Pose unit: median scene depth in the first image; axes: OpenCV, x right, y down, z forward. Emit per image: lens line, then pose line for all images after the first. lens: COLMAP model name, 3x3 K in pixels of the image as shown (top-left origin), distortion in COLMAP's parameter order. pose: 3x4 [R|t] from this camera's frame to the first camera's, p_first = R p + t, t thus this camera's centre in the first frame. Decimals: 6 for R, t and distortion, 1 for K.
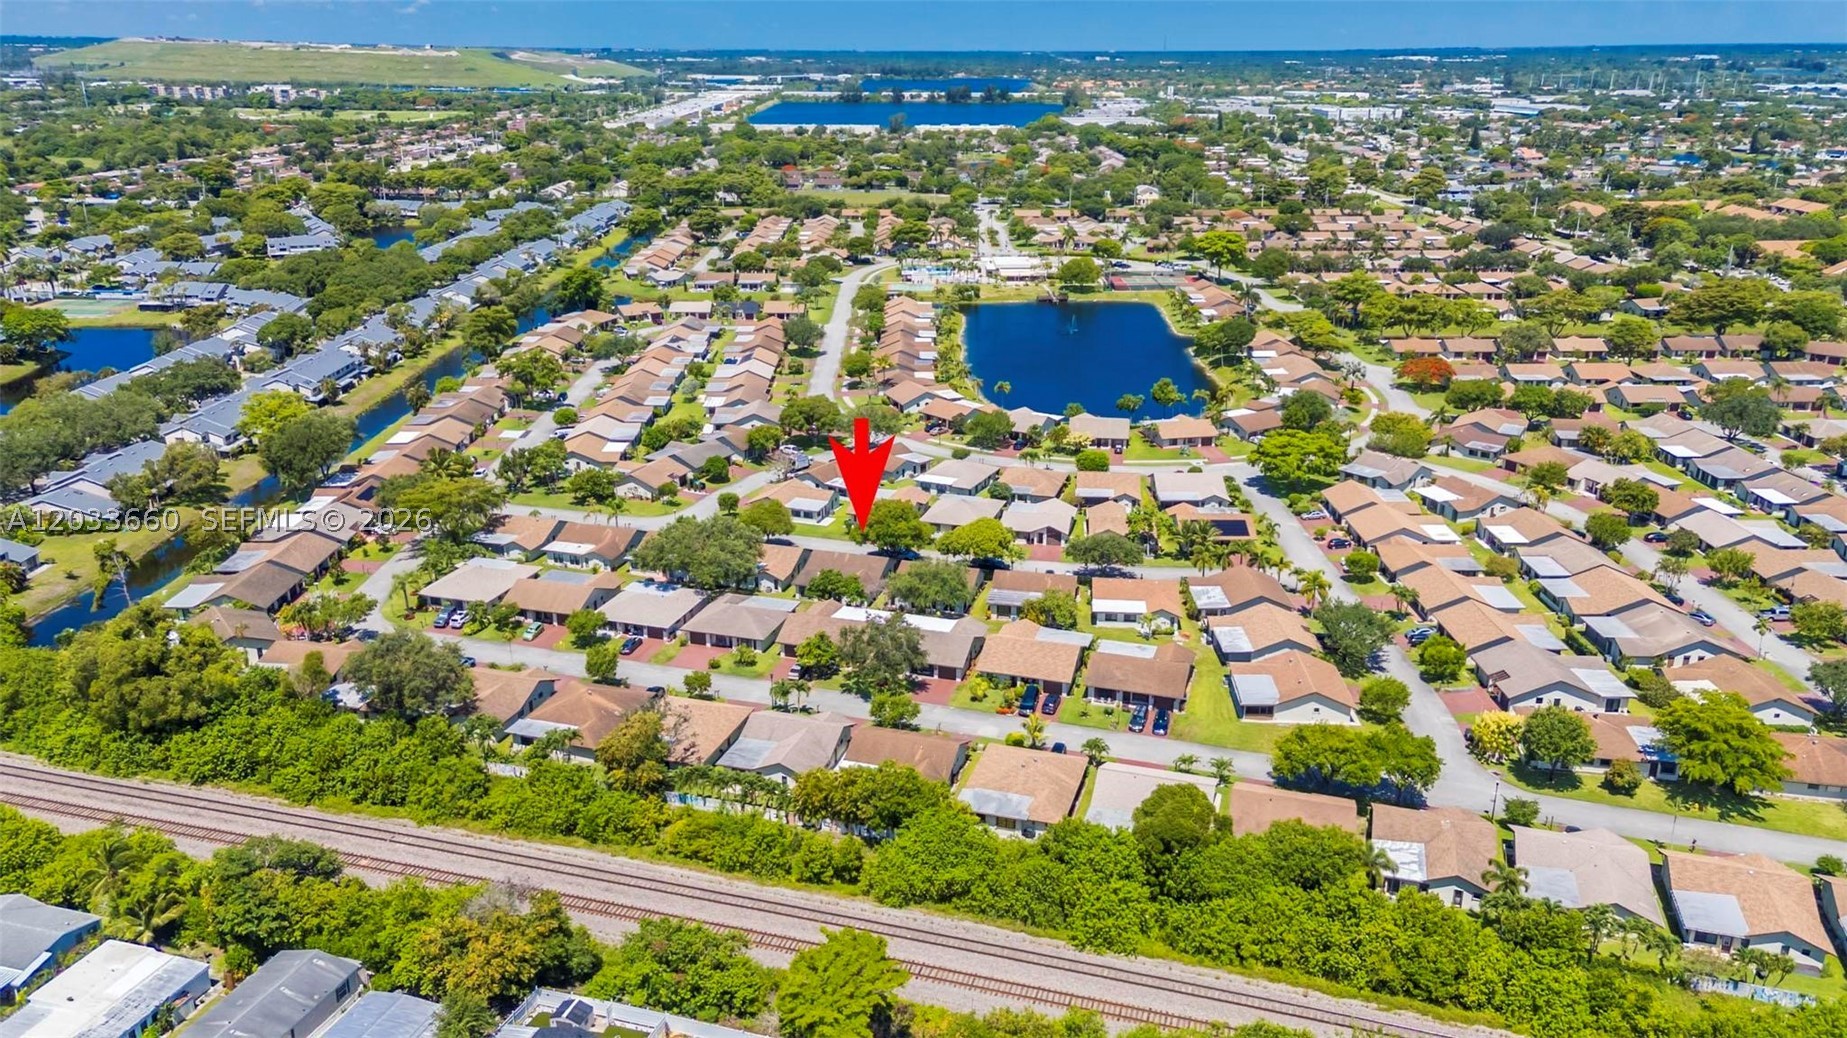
lens RADIAL K [[1382.8, 0, 932.4], [0, 1382.8, 521.5], [0, 0, 1]] dist [0.064692, -0.005106]
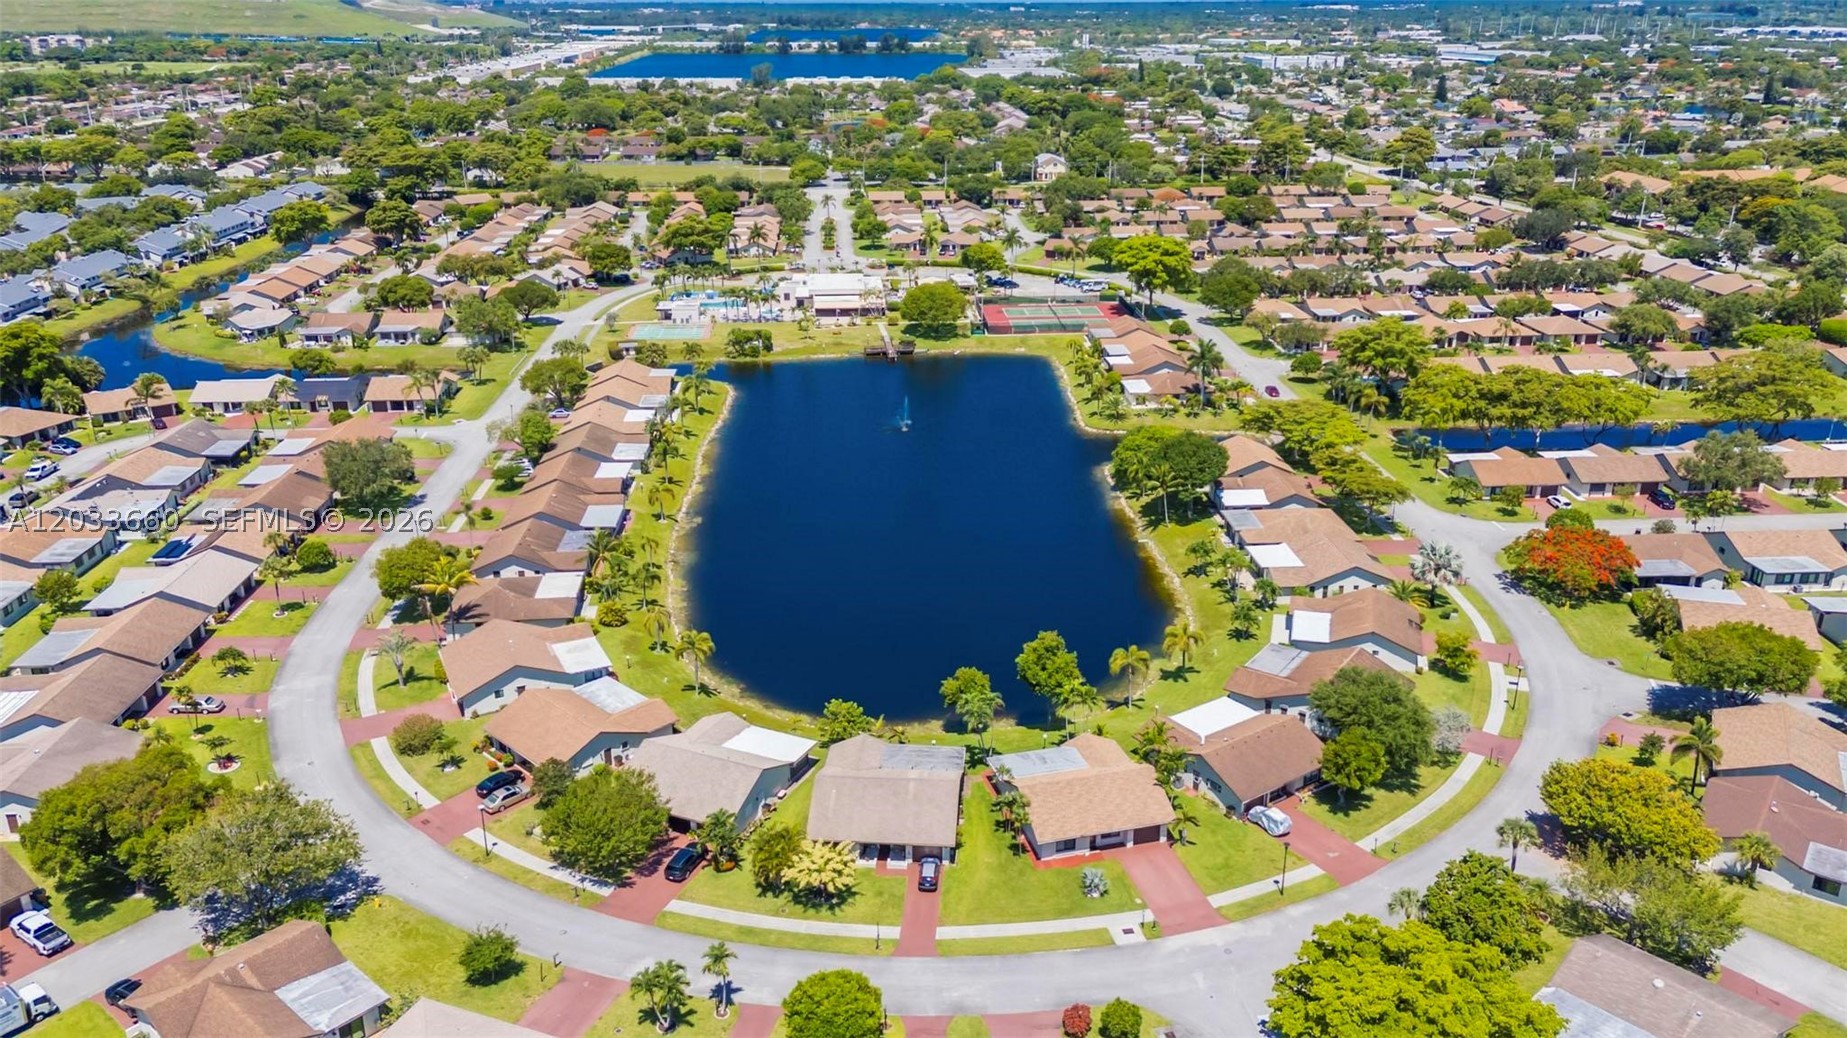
lens RADIAL K [[1382.8, 0, 932.4], [0, 1382.8, 521.5], [0, 0, 1]] dist [0.064692, -0.005106]
pose [[0.998410, -0.024450, 0.050785, 0.044141], [0.022958, 0.999294, 0.029747, -0.061817], [-0.051476, -0.028534, 0.998267, 0.226814]]
